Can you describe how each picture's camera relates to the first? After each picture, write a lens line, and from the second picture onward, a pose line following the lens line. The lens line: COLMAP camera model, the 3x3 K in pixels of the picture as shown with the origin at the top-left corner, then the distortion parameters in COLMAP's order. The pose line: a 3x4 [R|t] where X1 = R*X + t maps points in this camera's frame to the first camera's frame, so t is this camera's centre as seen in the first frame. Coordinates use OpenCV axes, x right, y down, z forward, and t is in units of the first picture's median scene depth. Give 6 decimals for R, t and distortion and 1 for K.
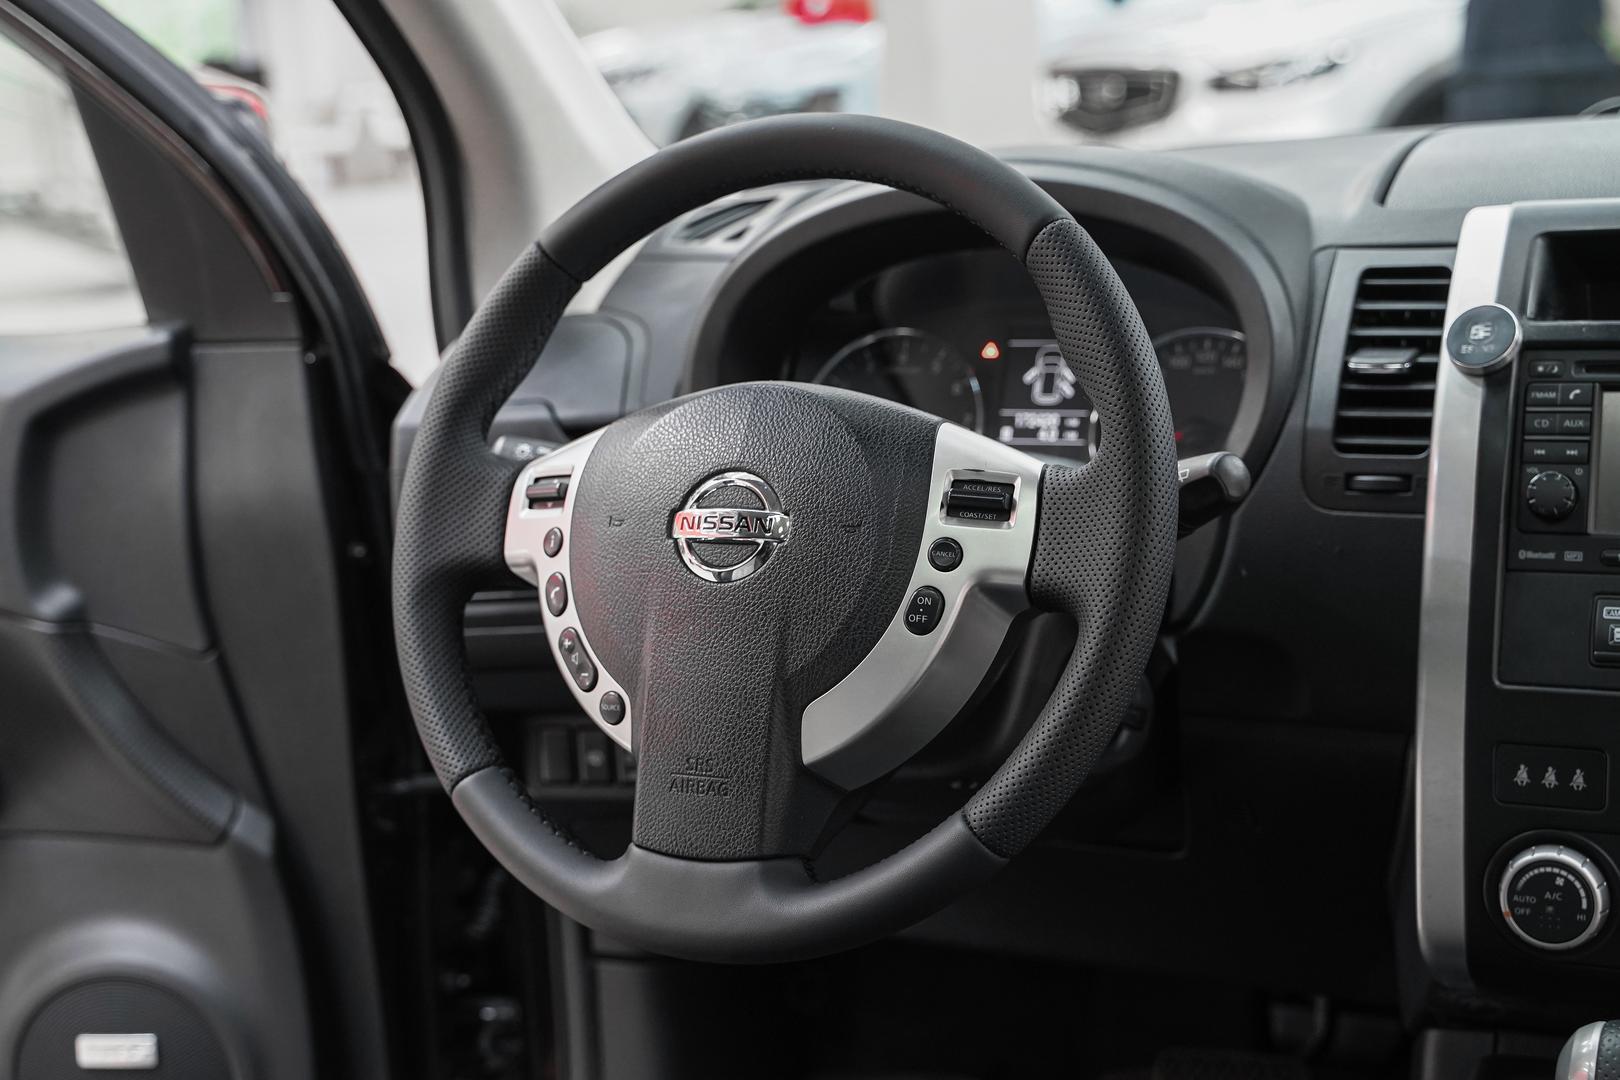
lens RADIAL K [[2249.7, 0, 810.0], [0, 2249.7, 540.0], [0, 0, 1]] dist [0.026421, -0.034564]
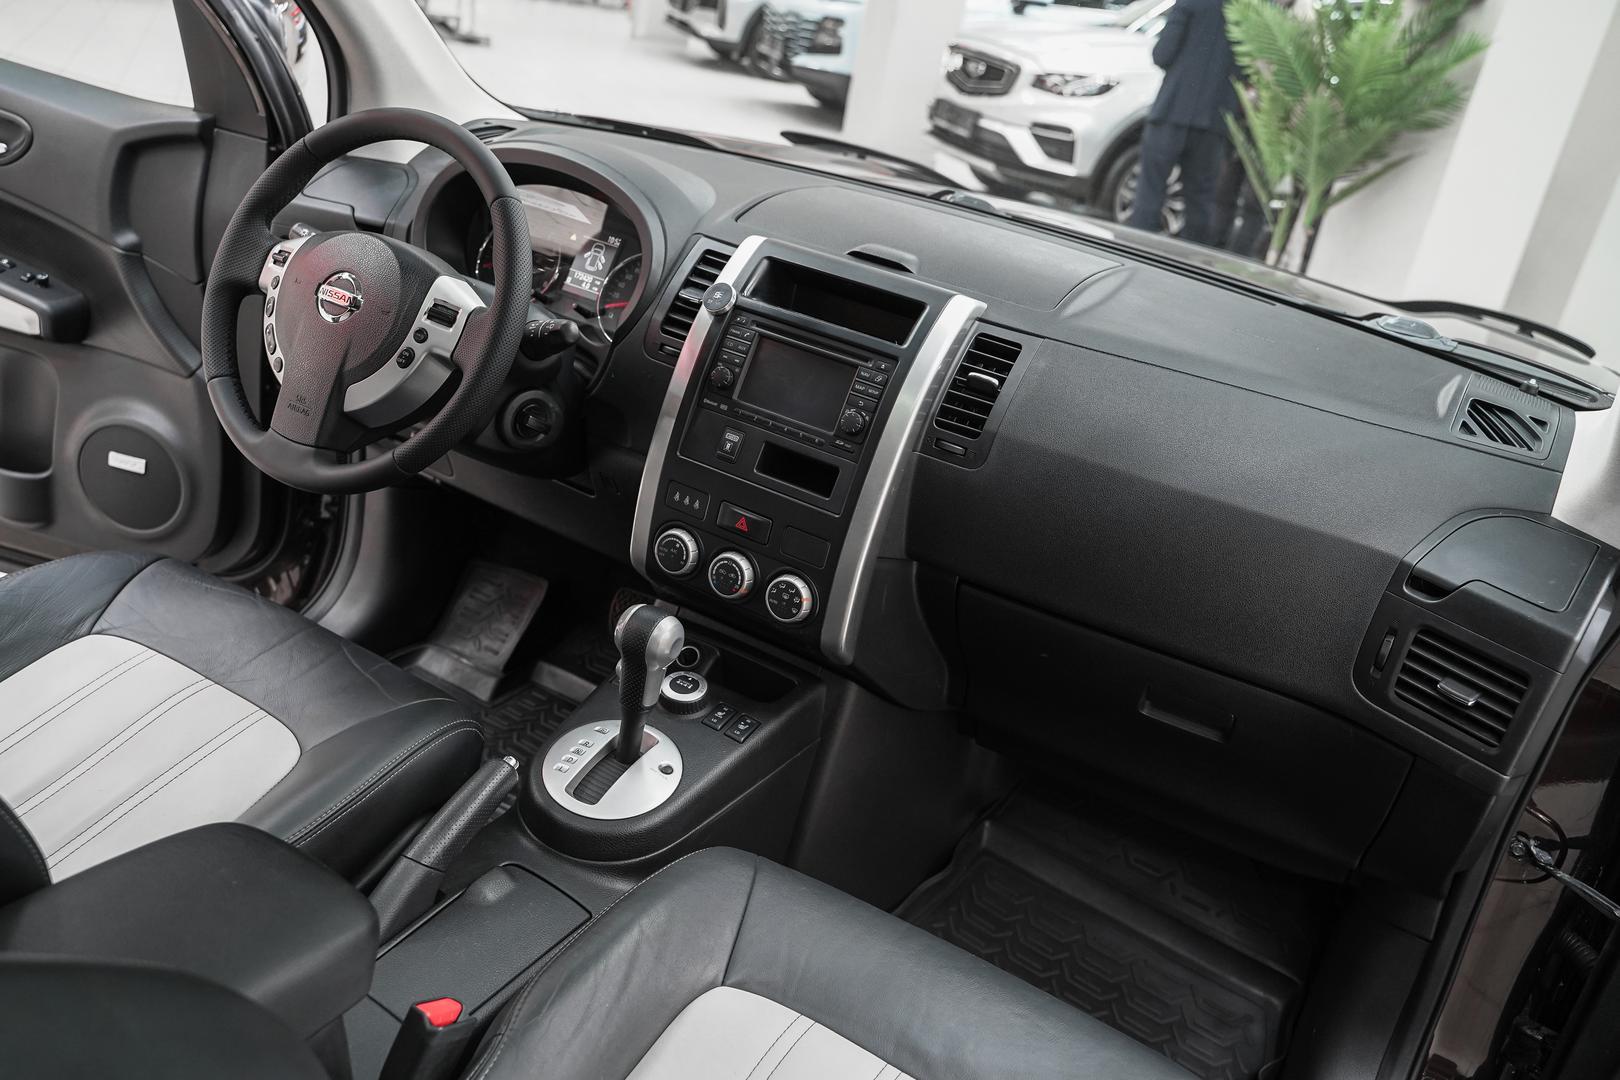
lens RADIAL K [[1336.0, 0, 787.9], [0, 1336.0, 545.8], [0, 0, 1]] dist [-0.014891, 0.006536]
pose [[0.968200, 0.247415, 0.037076, 0.376807], [-0.249897, 0.949421, 0.190134, -0.125131], [0.011841, -0.193353, 0.981058, -0.296843]]
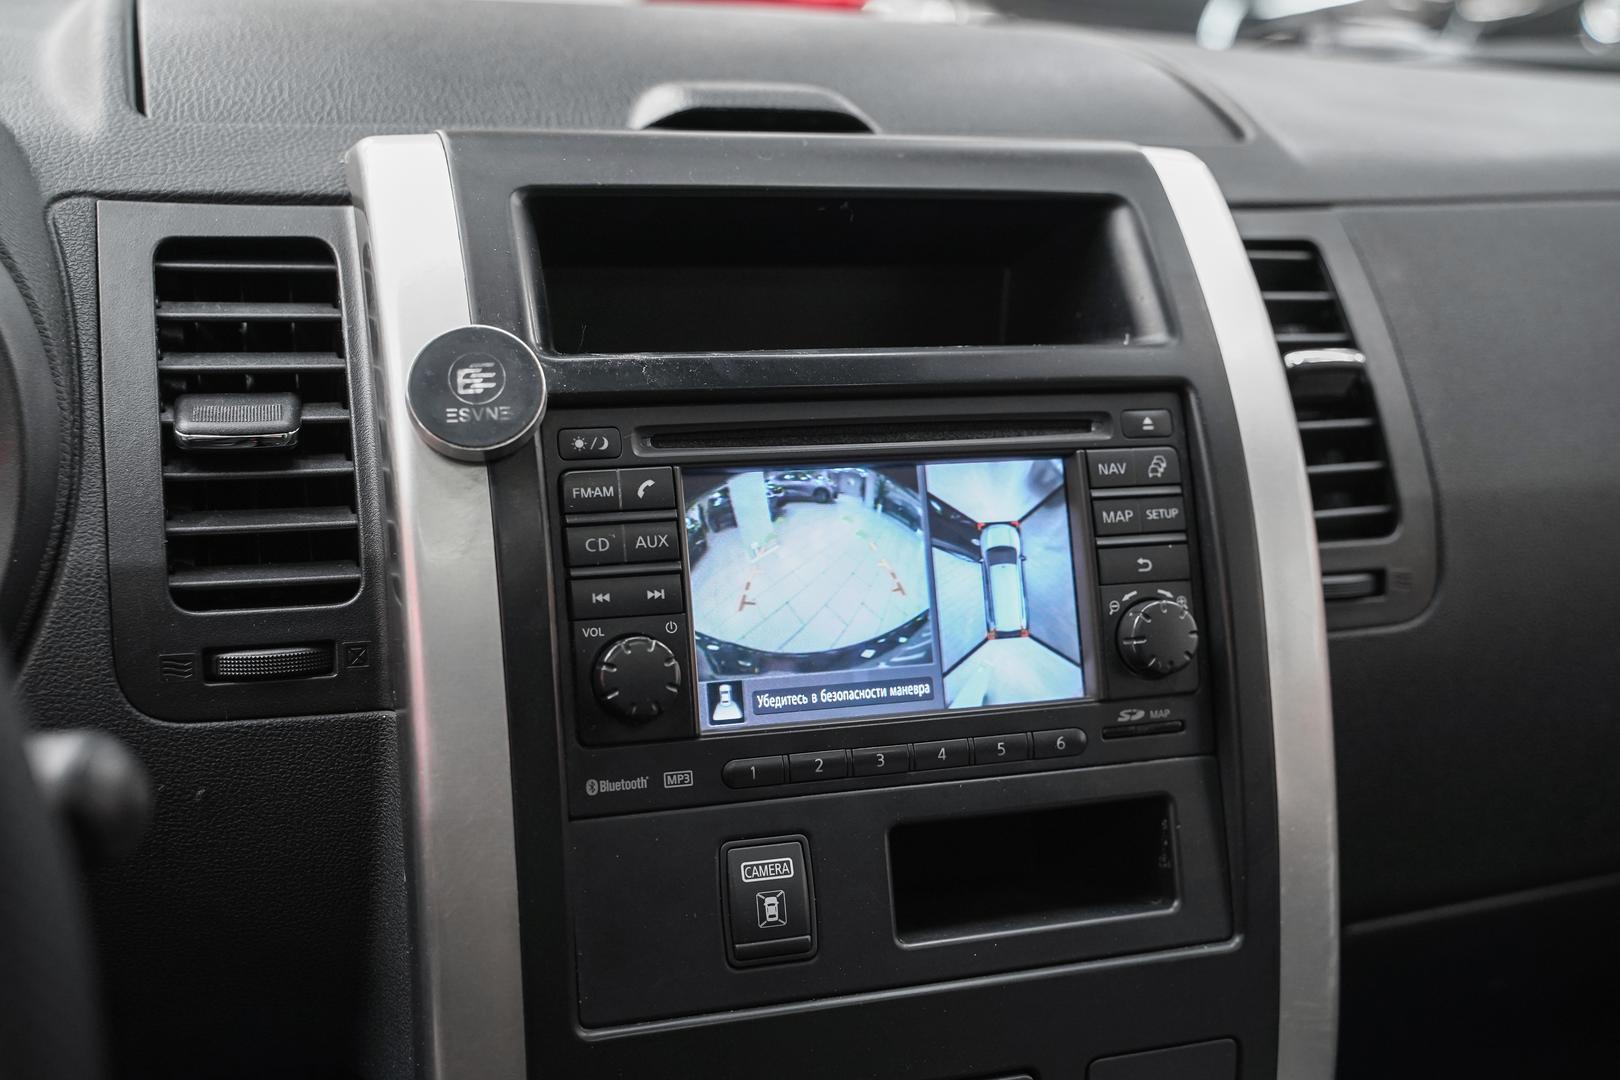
lens RADIAL K [[1868.0, 0, 810.0], [0, 1868.0, 540.0], [0, 0, 1]] dist [0.003761, -0.003503]
pose [[0.703935, -0.118982, 0.700228, 0.040198], [0.052070, 0.991861, 0.116191, -0.102936], [-0.708353, -0.045330, 0.704401, 0.637045]]
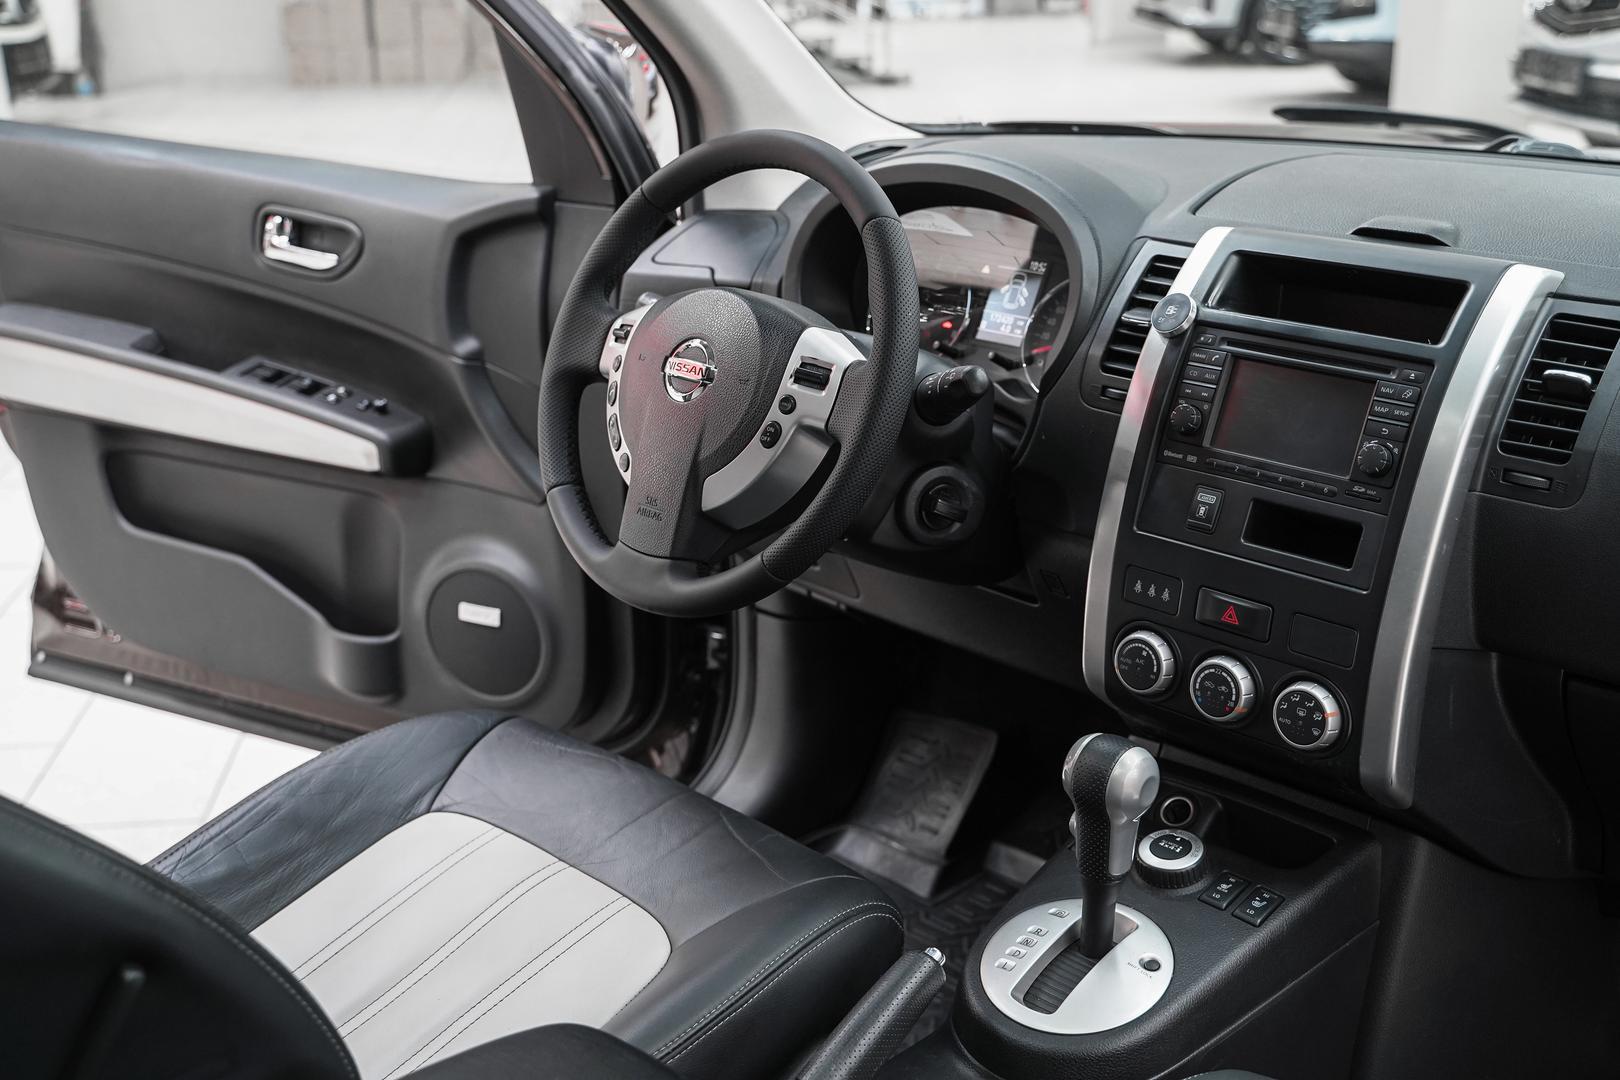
lens RADIAL K [[1793.4, 0, 789.7], [0, 1793.4, 518.1], [0, 0, 1]] dist [-0.007828, 0.009881]
pose [[0.944739, 0.159359, -0.286485, 0.431895], [-0.123223, 0.982435, 0.140133, -0.093056], [0.303784, -0.097088, 0.947781, -0.294648]]
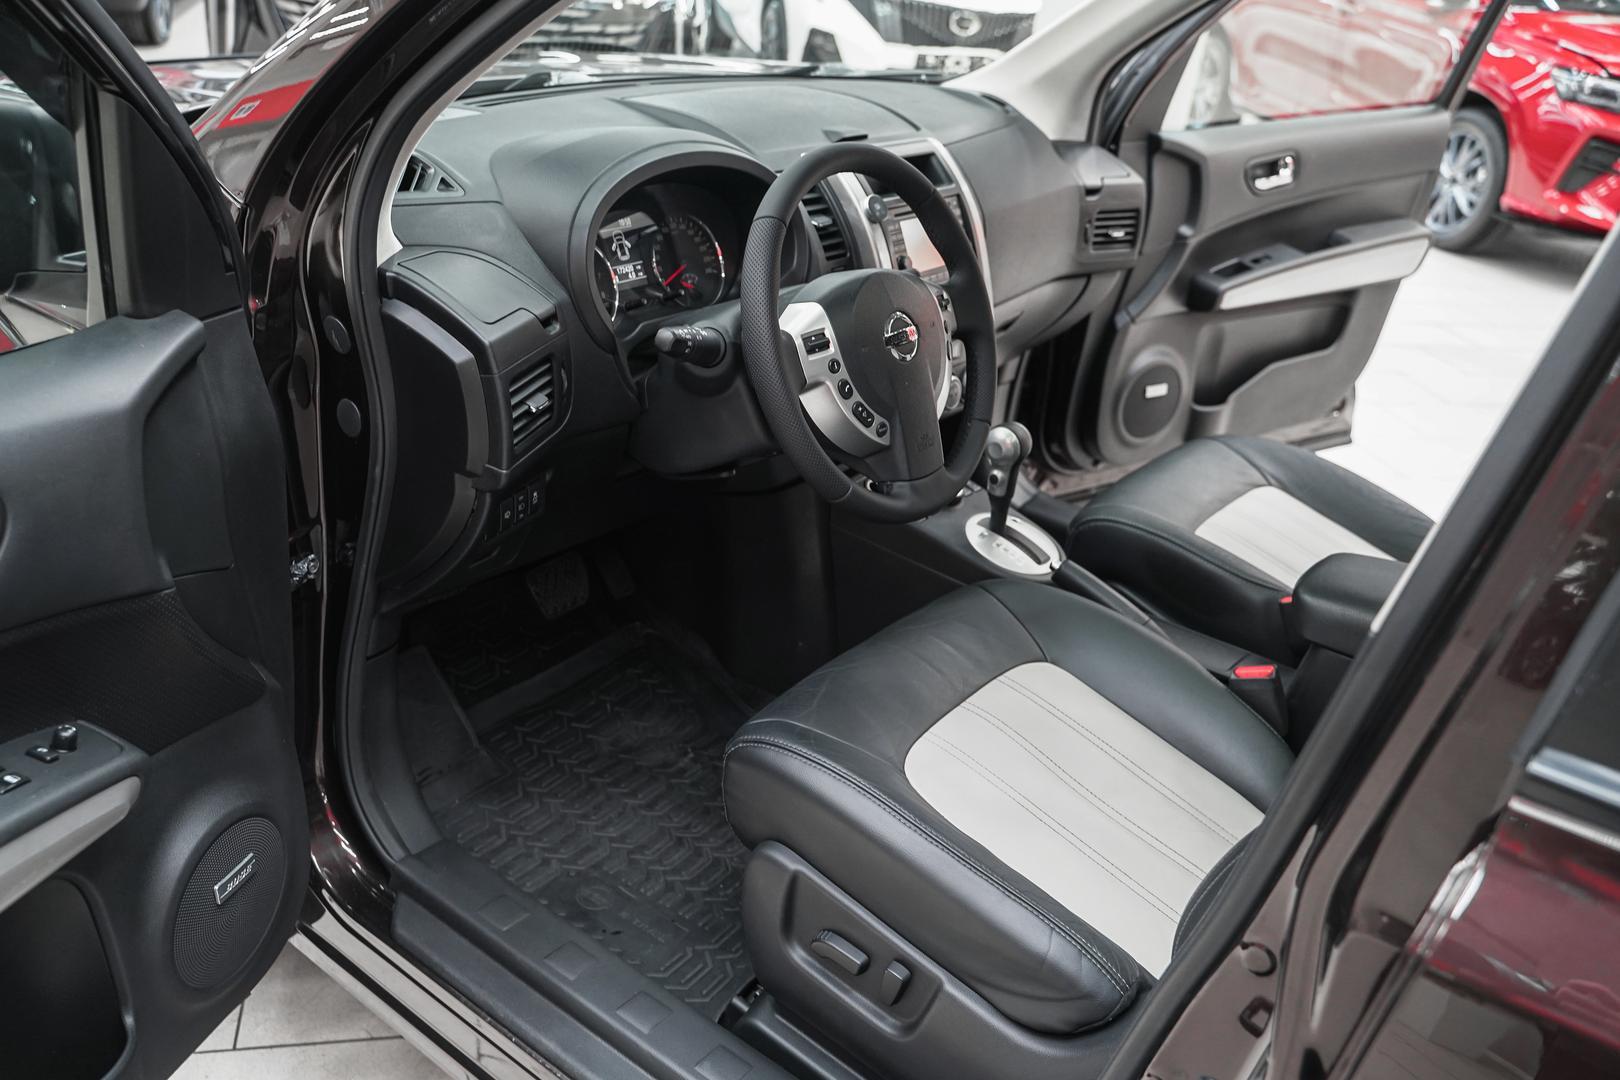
lens RADIAL K [[1336.0, 0, 787.9], [0, 1336.0, 545.8], [0, 0, 1]] dist [-0.014891, 0.006536]
pose [[0.193898, -0.358017, 0.913361, -1.310334], [0.104500, 0.933270, 0.343636, -0.273148], [-0.975440, 0.028816, 0.218372, 0.777496]]
